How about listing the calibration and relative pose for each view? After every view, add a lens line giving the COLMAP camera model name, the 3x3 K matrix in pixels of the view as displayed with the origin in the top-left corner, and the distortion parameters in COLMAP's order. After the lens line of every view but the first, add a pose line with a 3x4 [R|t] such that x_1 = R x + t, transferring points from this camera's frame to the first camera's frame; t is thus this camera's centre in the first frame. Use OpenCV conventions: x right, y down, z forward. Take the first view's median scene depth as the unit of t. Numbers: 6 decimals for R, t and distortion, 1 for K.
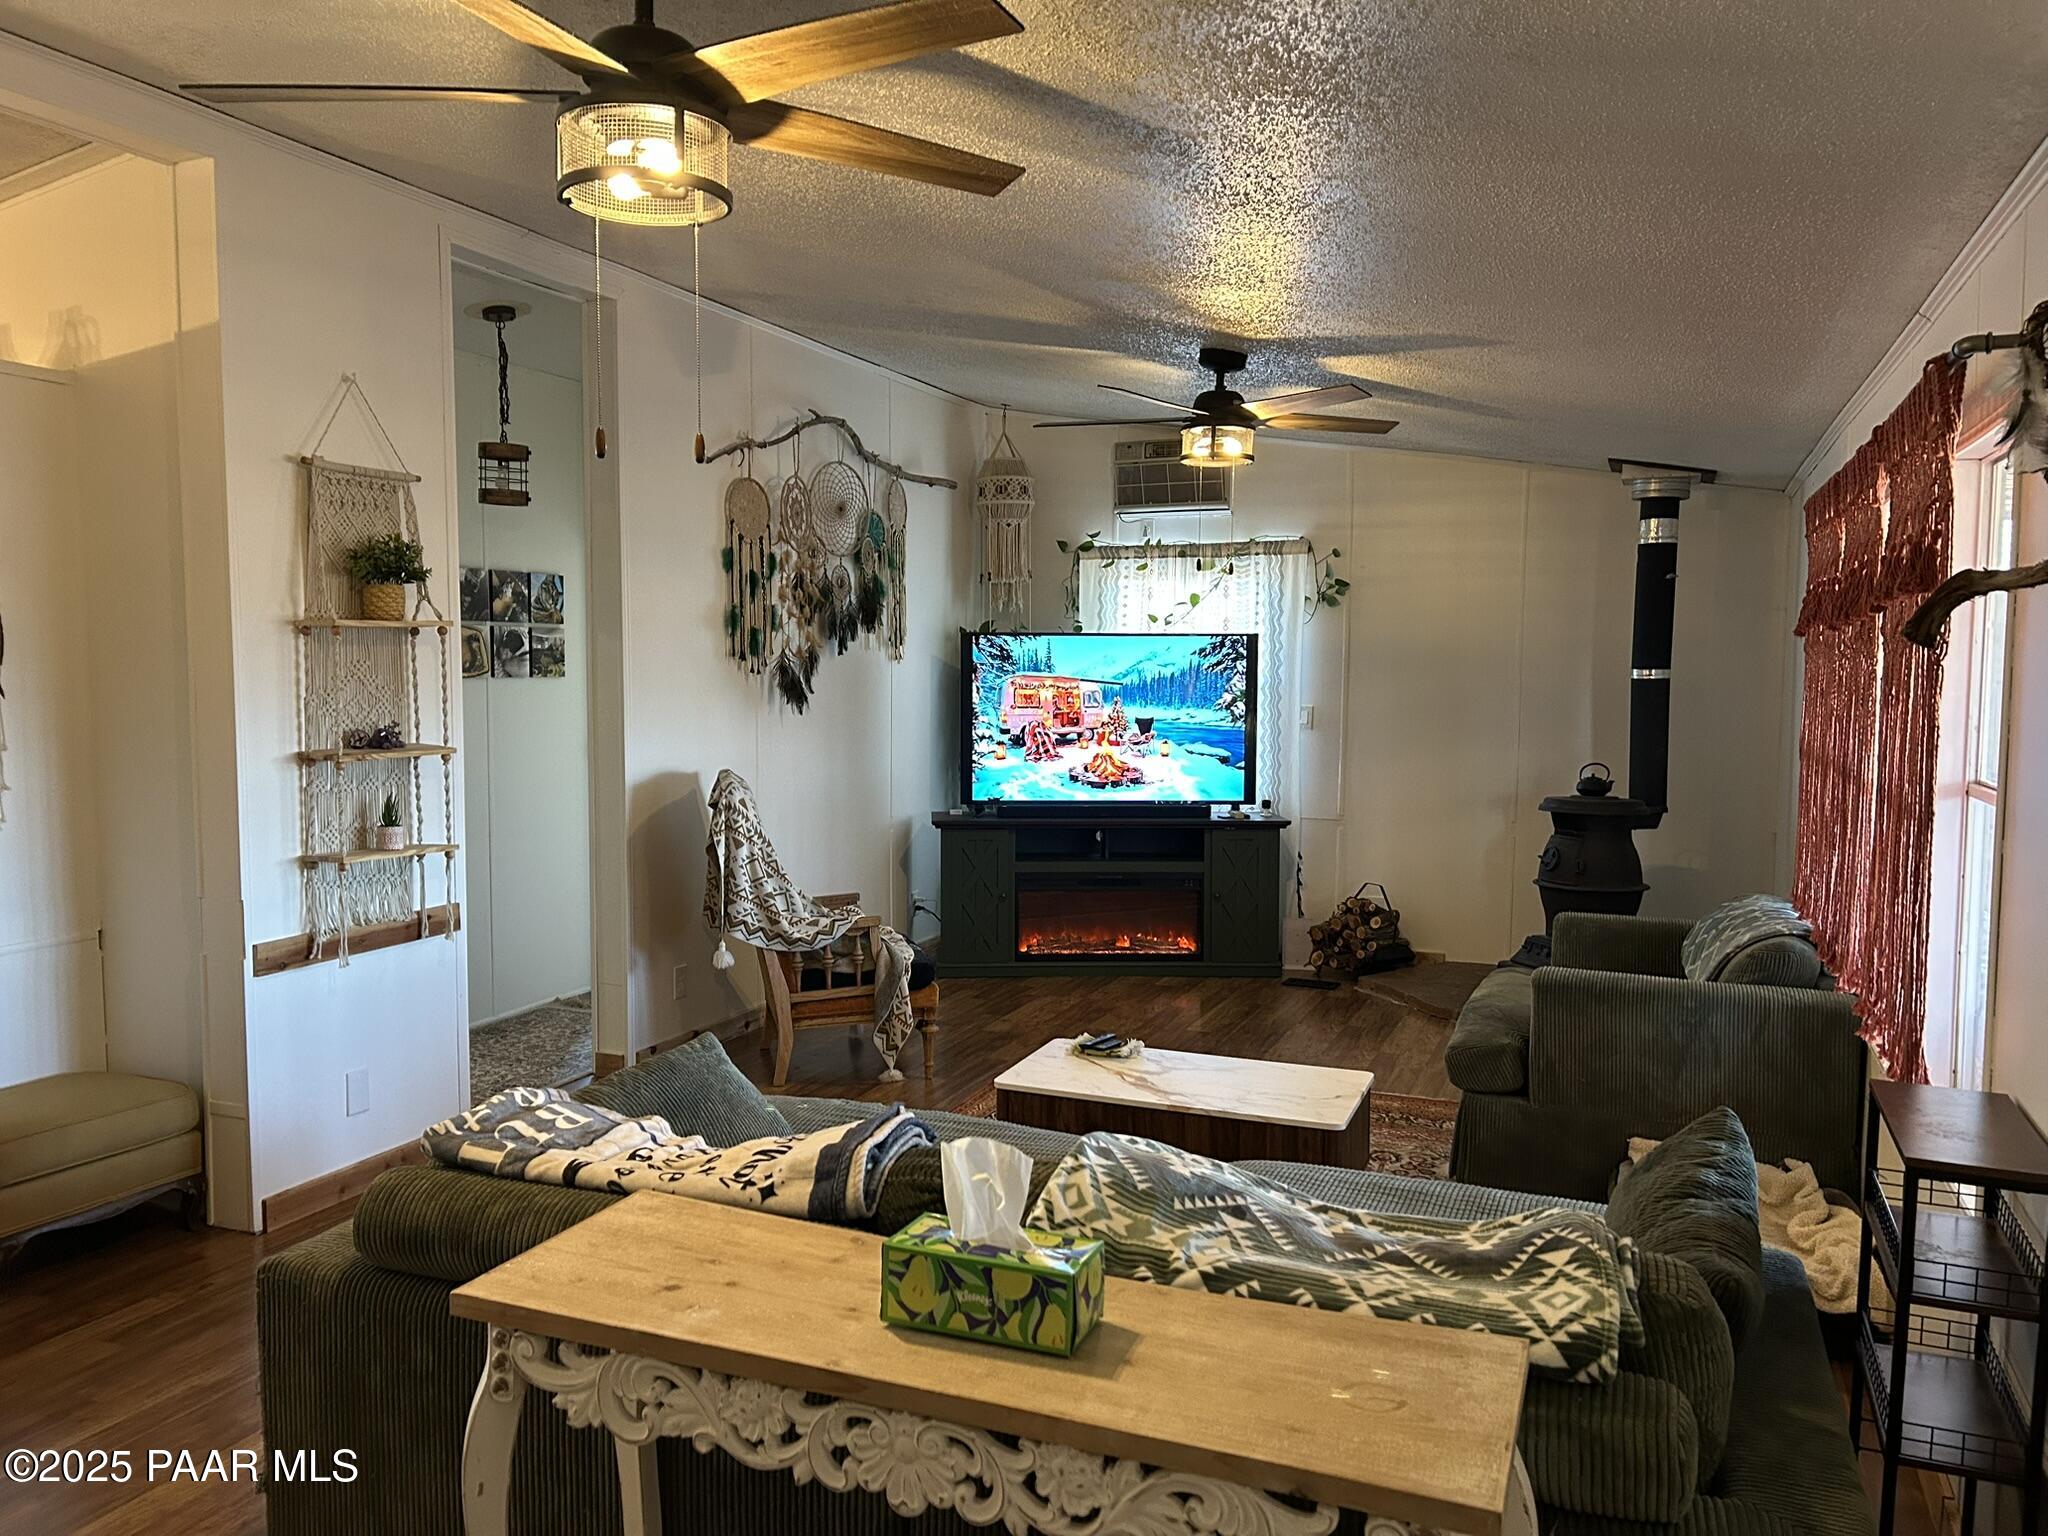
lens RADIAL K [[1536.8, 0, 1019.7], [0, 1536.8, 763.6], [0, 0, 1]] dist [0.067867, -0.073994]
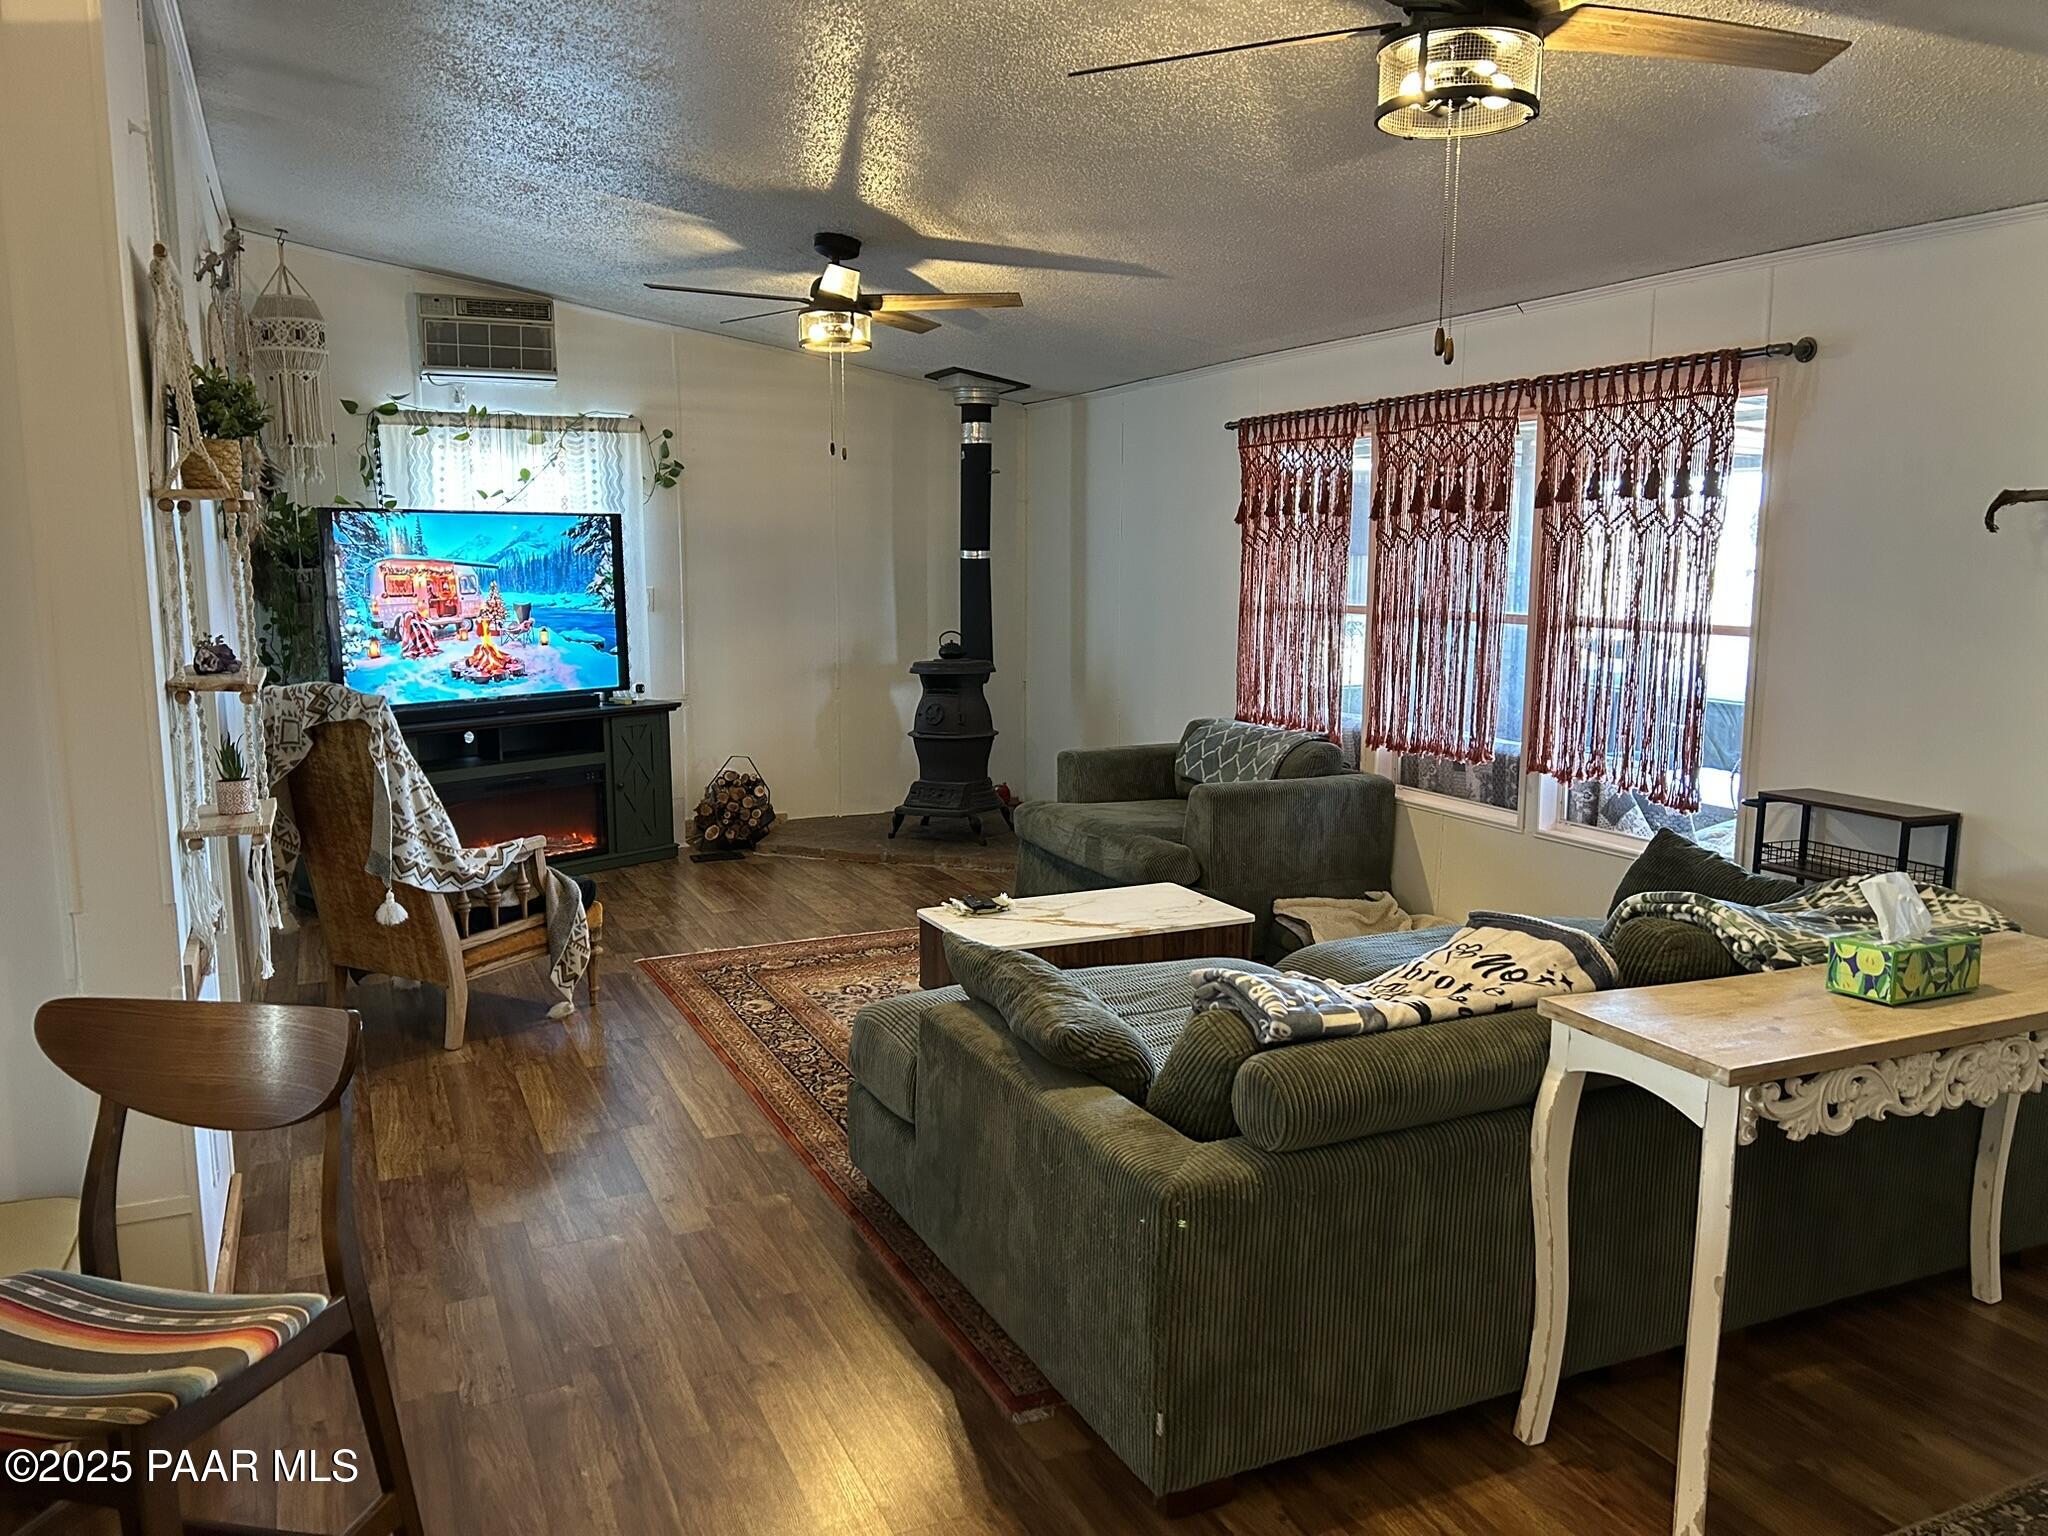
lens RADIAL K [[1536.8, 0, 1008.6], [0, 1536.8, 757.8], [0, 0, 1]] dist [0.067867, -0.073994]
pose [[0.679681, -0.103982, 0.726100, -0.405446], [0.051305, 0.994216, 0.094353, -0.010889], [-0.731712, -0.026878, 0.681084, 0.151351]]
